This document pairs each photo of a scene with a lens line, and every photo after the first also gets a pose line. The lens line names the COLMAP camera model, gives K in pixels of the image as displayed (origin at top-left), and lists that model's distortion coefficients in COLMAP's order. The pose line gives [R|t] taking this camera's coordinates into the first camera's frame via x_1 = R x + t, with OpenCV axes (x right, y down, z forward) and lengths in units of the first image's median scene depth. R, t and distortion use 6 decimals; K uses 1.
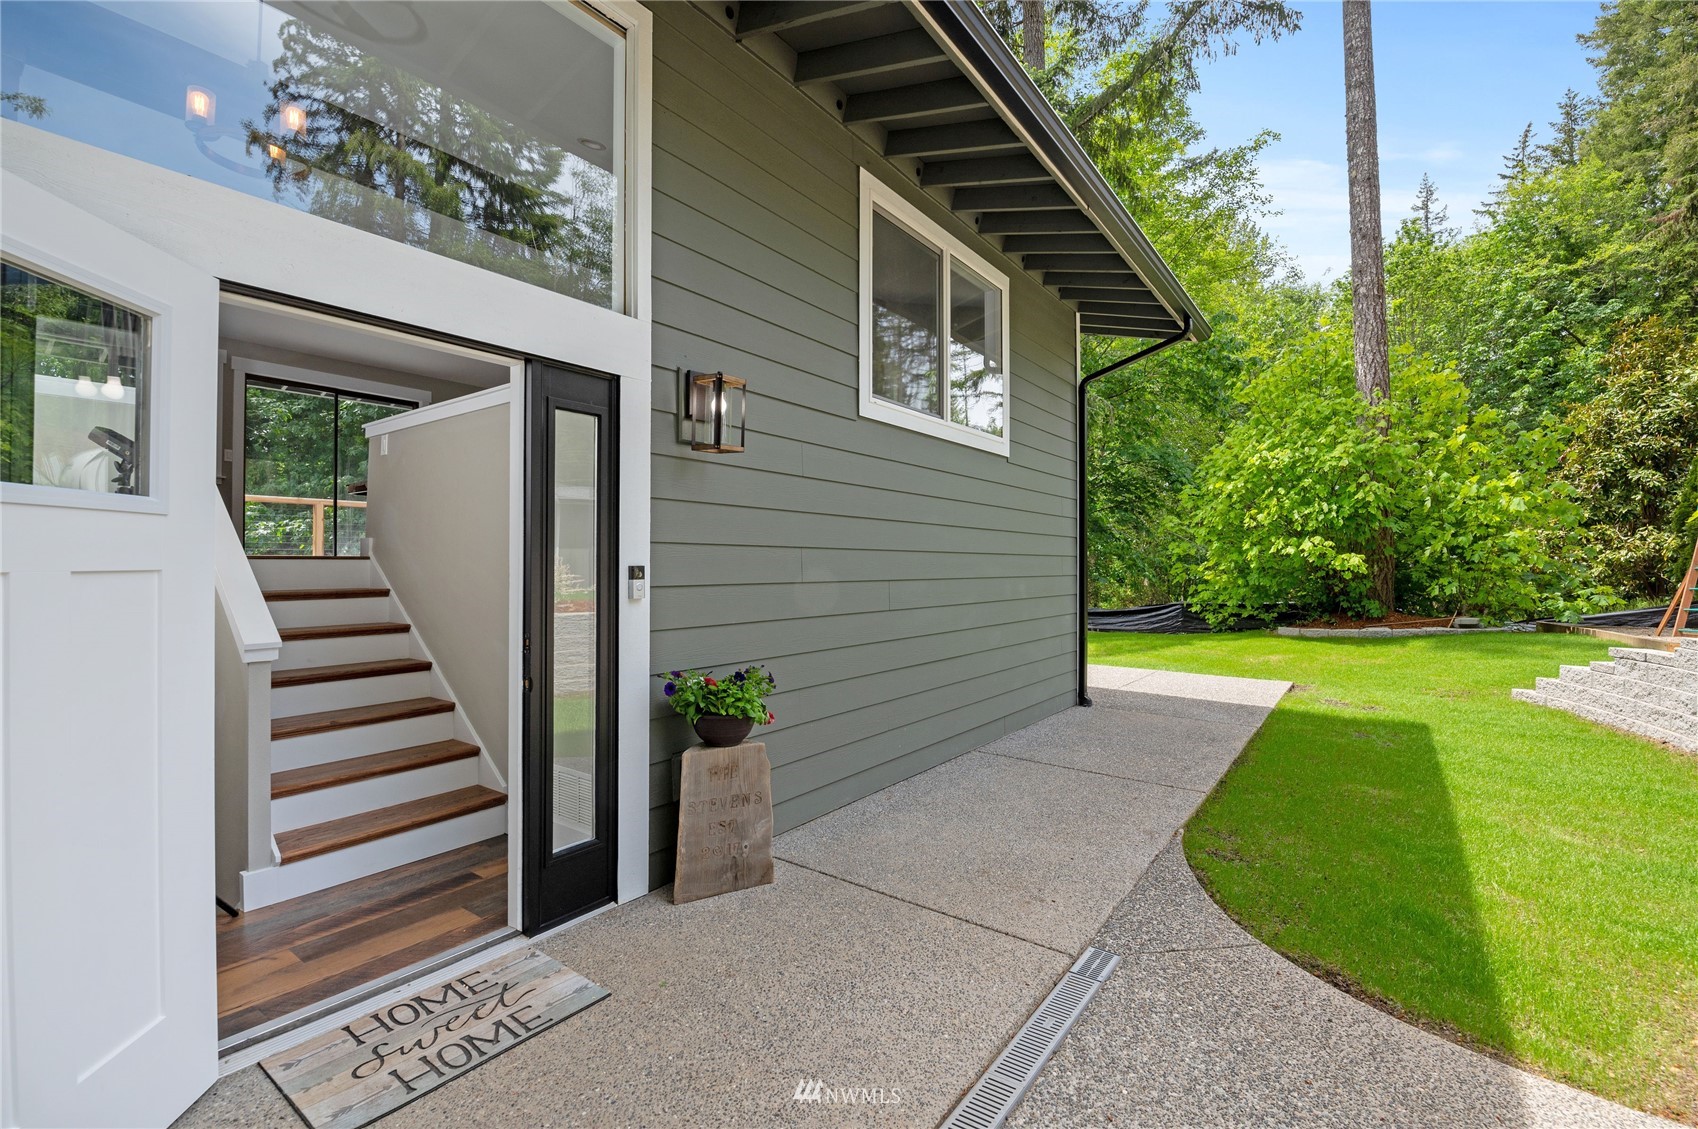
lens RADIAL K [[739.4, 0, 851.6], [0, 739.4, 561.0], [0, 0, 1]] dist [-0.013505, -0.000413]
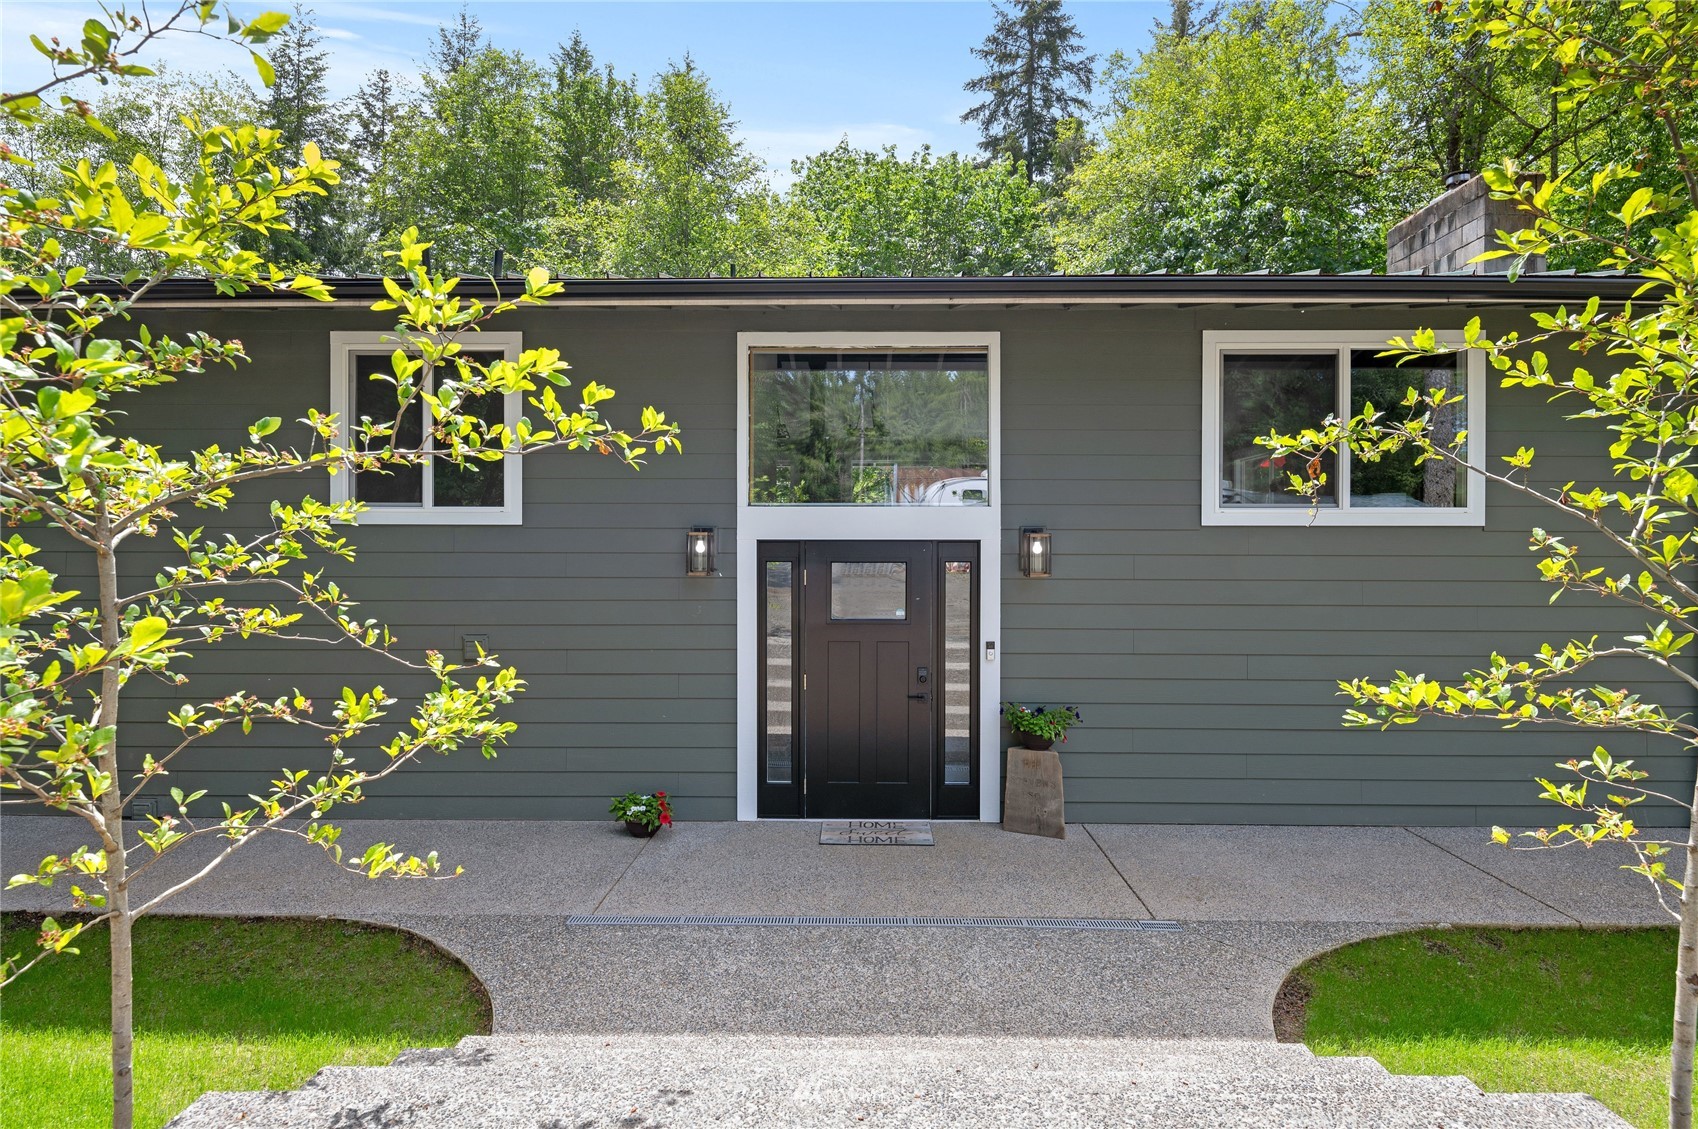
lens RADIAL K [[847.1, 0, 849.2], [0, 847.1, 561.9], [0, 0, 1]] dist [0.003046, -0.000149]
pose [[0.572459, 0.006779, -0.819905, 1.224581], [0.003453, 0.999937, 0.010678, -0.214143], [0.819926, -0.008944, 0.572399, -0.490582]]
